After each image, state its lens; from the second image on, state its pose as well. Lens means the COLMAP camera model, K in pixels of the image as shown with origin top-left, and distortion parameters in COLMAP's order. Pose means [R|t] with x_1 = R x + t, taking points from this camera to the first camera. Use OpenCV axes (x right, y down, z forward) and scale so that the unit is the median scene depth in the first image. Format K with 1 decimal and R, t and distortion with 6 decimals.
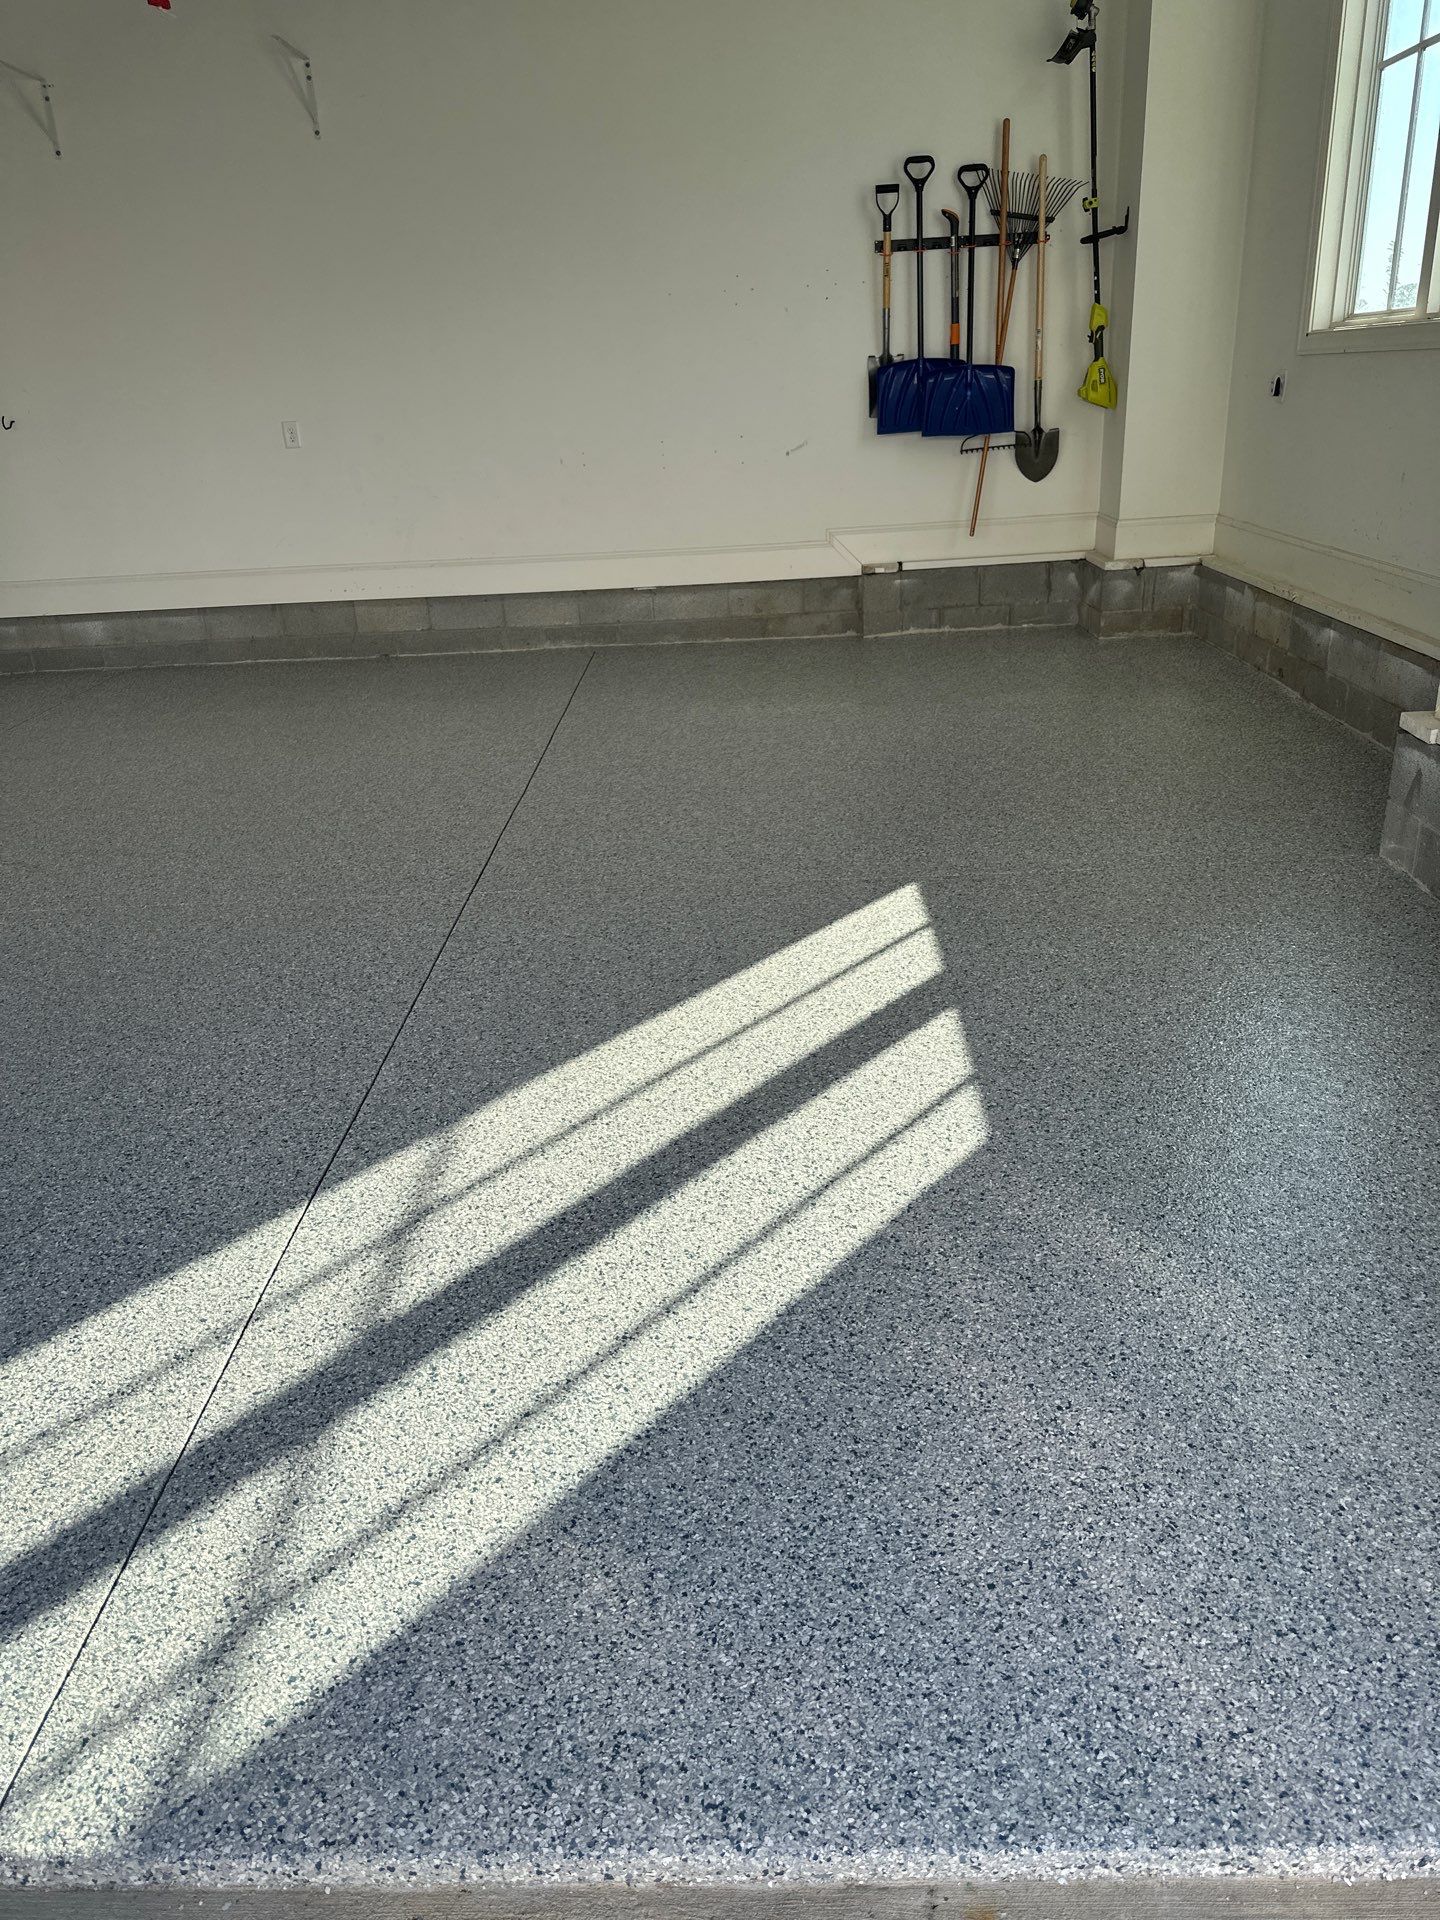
lens RADIAL K [[1333.6, 0, 717.2], [0, 1333.6, 939.1], [0, 0, 1]] dist [0.101833, -0.163242]
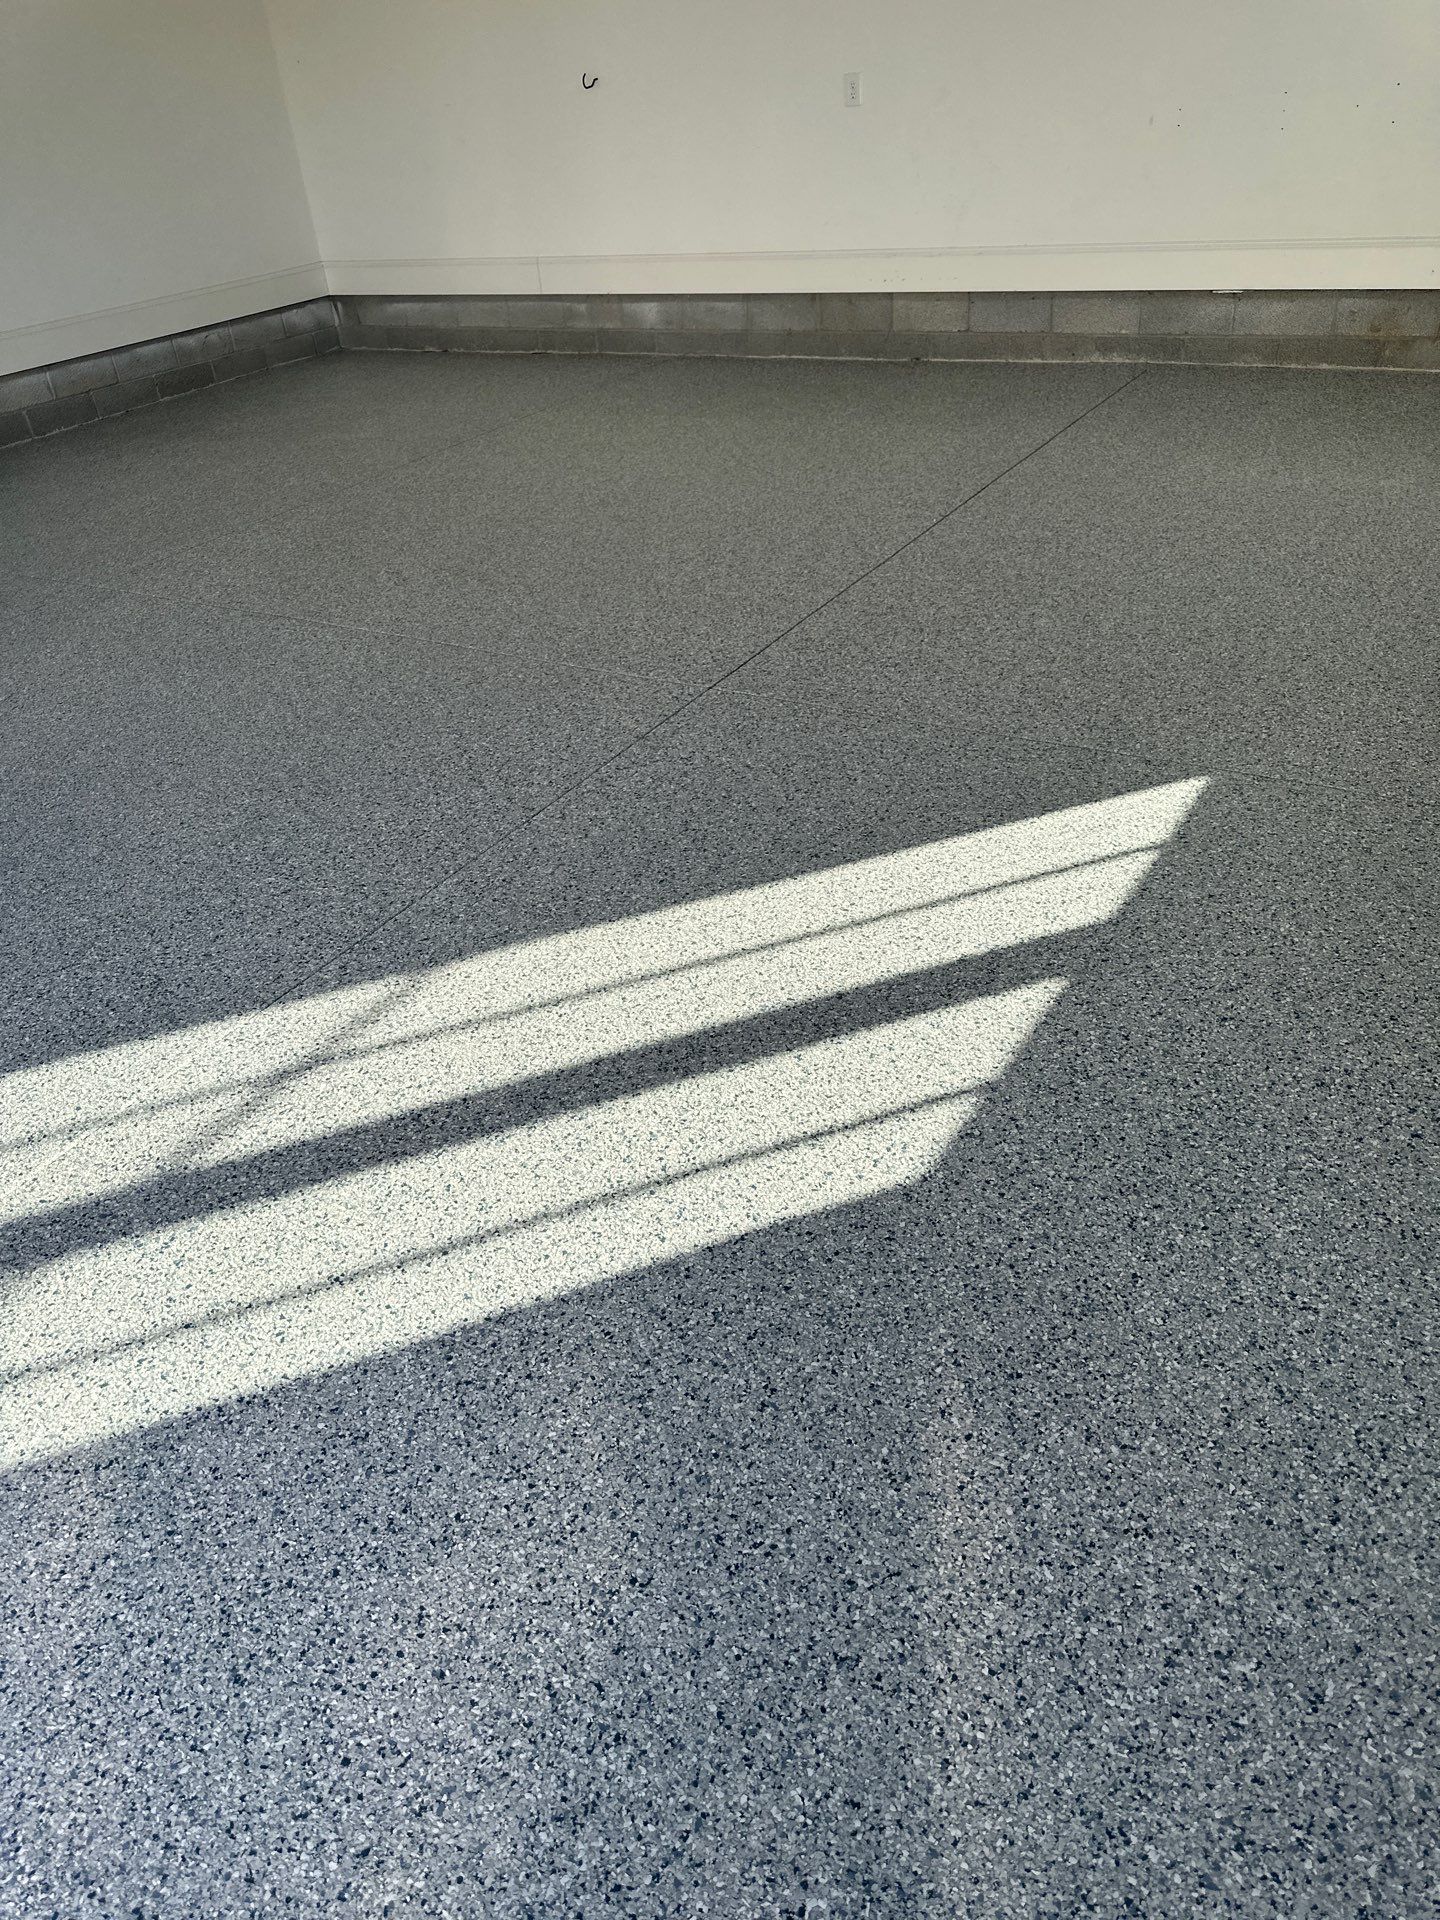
lens RADIAL K [[1326.5, 0, 709.2], [0, 1326.5, 956.2], [0, 0, 1]] dist [0.053453, -0.065673]
pose [[0.861001, 0.265732, -0.433664, 0.263871], [-0.156242, 0.949619, 0.271685, -0.109044], [0.484011, -0.166164, 0.859141, 0.201664]]
